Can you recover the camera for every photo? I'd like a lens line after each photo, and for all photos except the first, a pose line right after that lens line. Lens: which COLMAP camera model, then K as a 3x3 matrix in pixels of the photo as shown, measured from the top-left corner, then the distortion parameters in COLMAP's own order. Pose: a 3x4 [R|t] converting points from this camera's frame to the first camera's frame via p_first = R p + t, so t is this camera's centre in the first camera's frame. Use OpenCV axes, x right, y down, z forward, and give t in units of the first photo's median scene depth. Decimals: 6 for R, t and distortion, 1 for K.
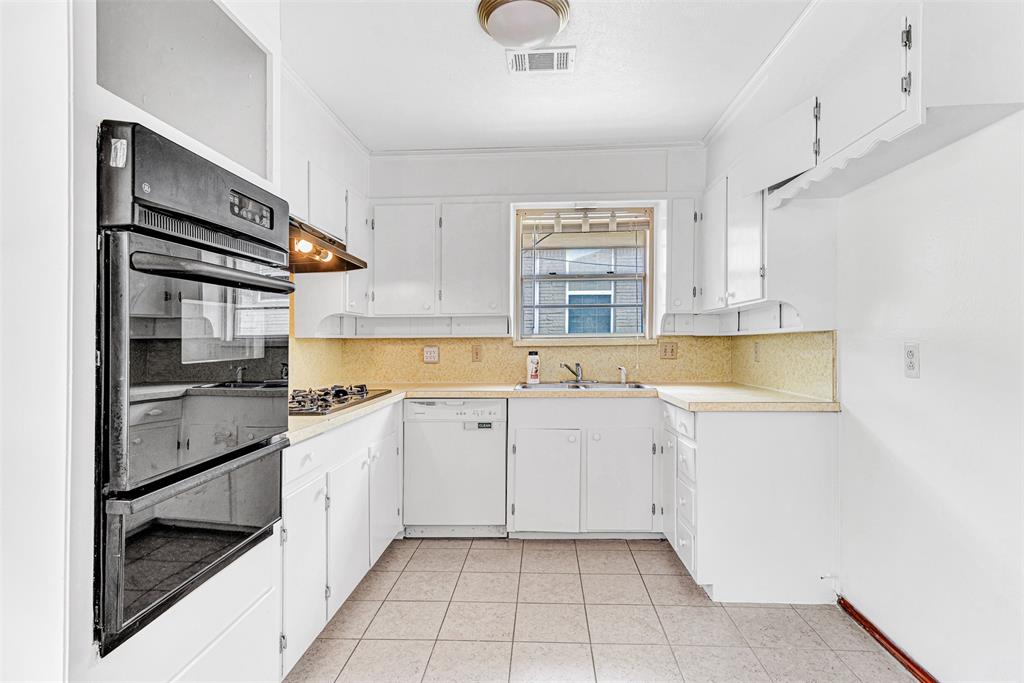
lens RADIAL K [[513.3, 0, 516.1], [0, 513.3, 348.5], [0, 0, 1]] dist [0.007999, 0.001282]
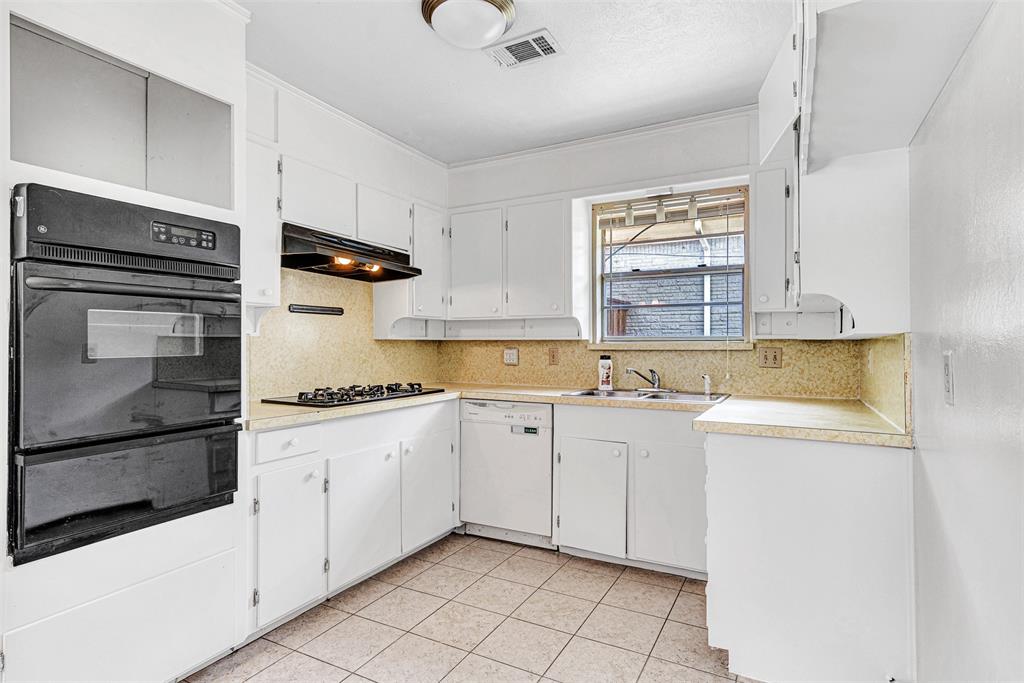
lens RADIAL K [[525.2, 0, 516.1], [0, 525.2, 343.9], [0, 0, 1]] dist [0.018132, 0.000283]
pose [[0.905979, 0.009416, -0.423218, 0.321567], [-0.015126, 0.999834, -0.010135, -0.003453], [0.423052, 0.015583, 0.905971, 0.079307]]
